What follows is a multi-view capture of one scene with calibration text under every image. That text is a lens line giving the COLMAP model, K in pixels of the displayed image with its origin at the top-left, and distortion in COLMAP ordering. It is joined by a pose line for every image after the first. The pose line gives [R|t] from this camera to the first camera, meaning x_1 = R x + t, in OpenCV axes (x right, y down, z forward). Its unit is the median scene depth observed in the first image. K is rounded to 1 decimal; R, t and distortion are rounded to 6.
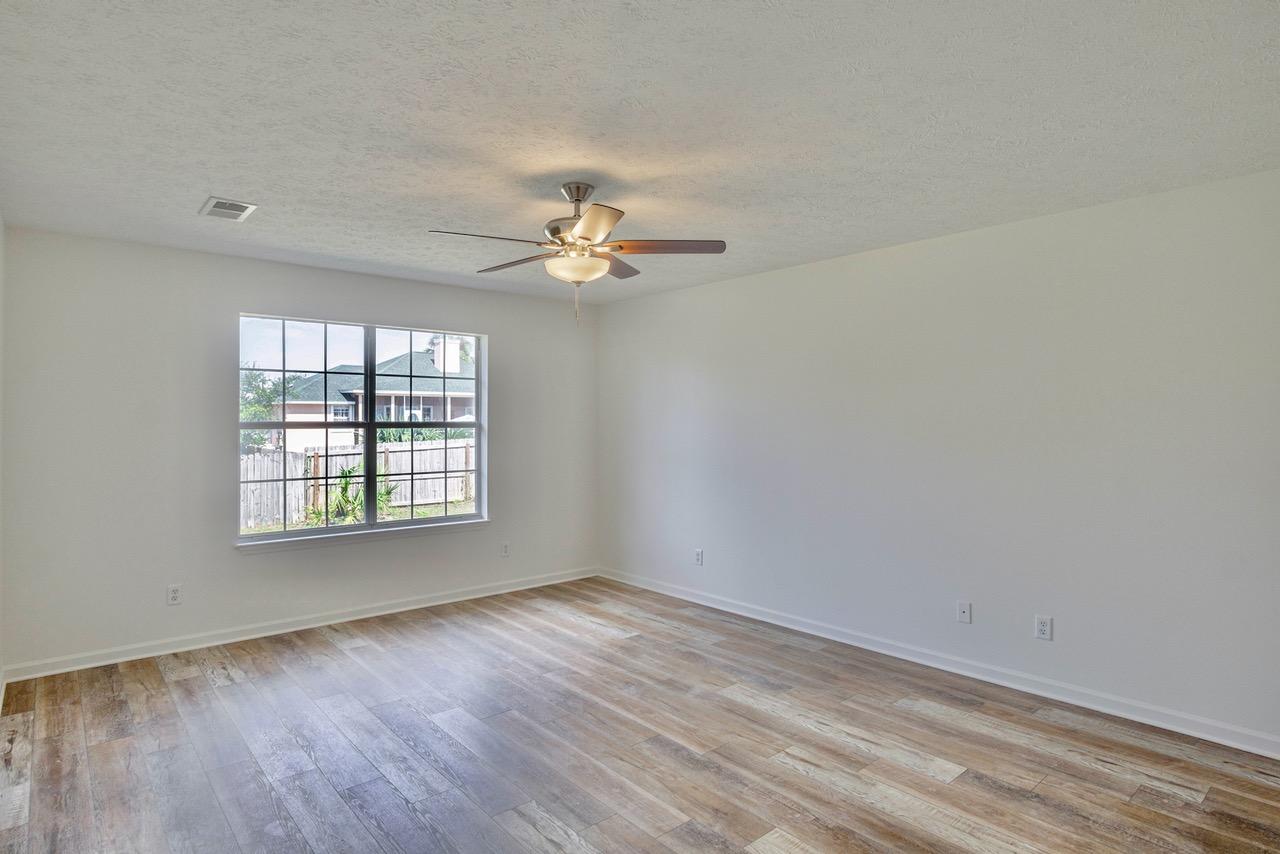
lens RADIAL K [[685.5, 0, 628.5], [0, 685.5, 425.0], [0, 0, 1]] dist [-0.023472, 0.001974]
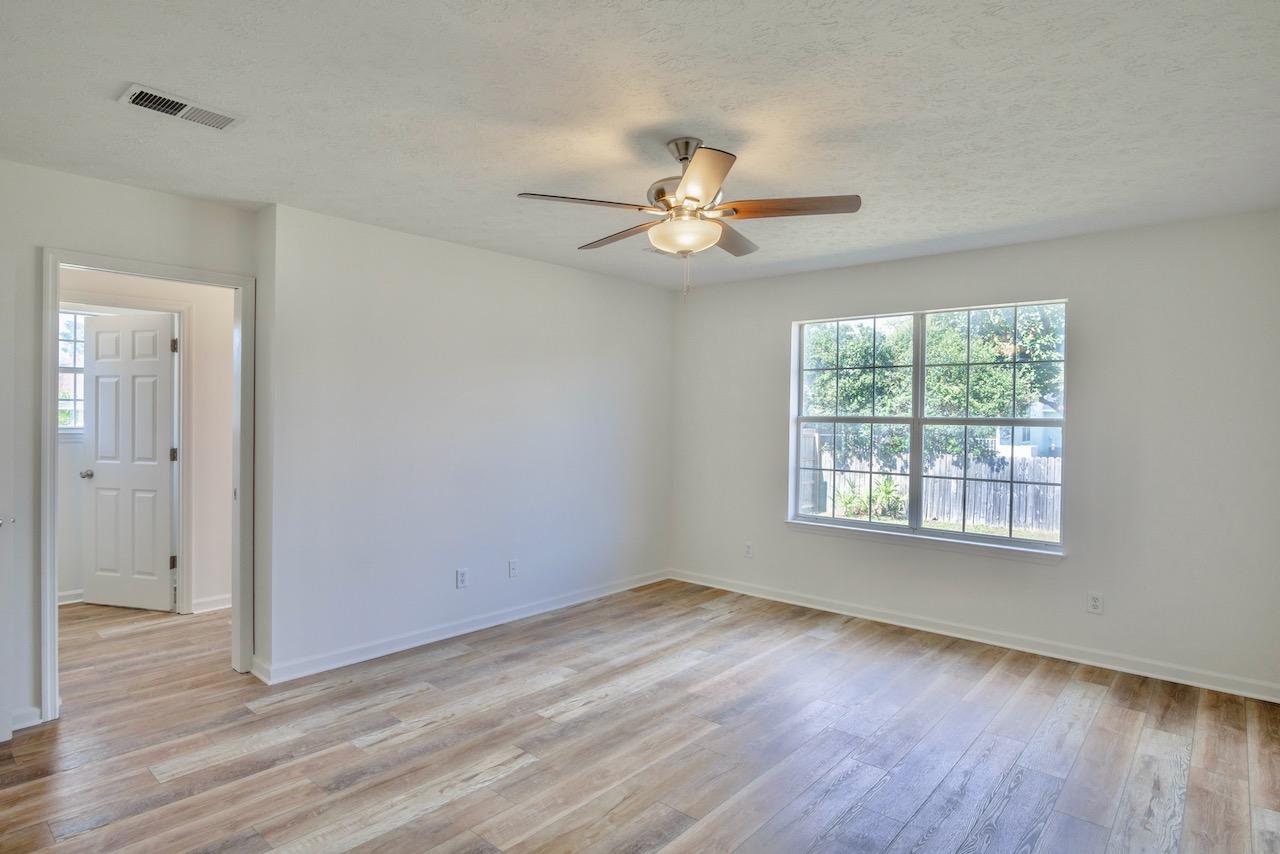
lens RADIAL K [[678.0, 0, 640.0], [0, 678.0, 427.0], [0, 0, 1]] dist [-0.003655, -0.000055]
pose [[0.148910, 0.008681, -0.988813, 0.515268], [-0.019158, 0.999799, 0.005893, 0.014129], [0.988665, 0.018066, 0.149046, 0.551247]]
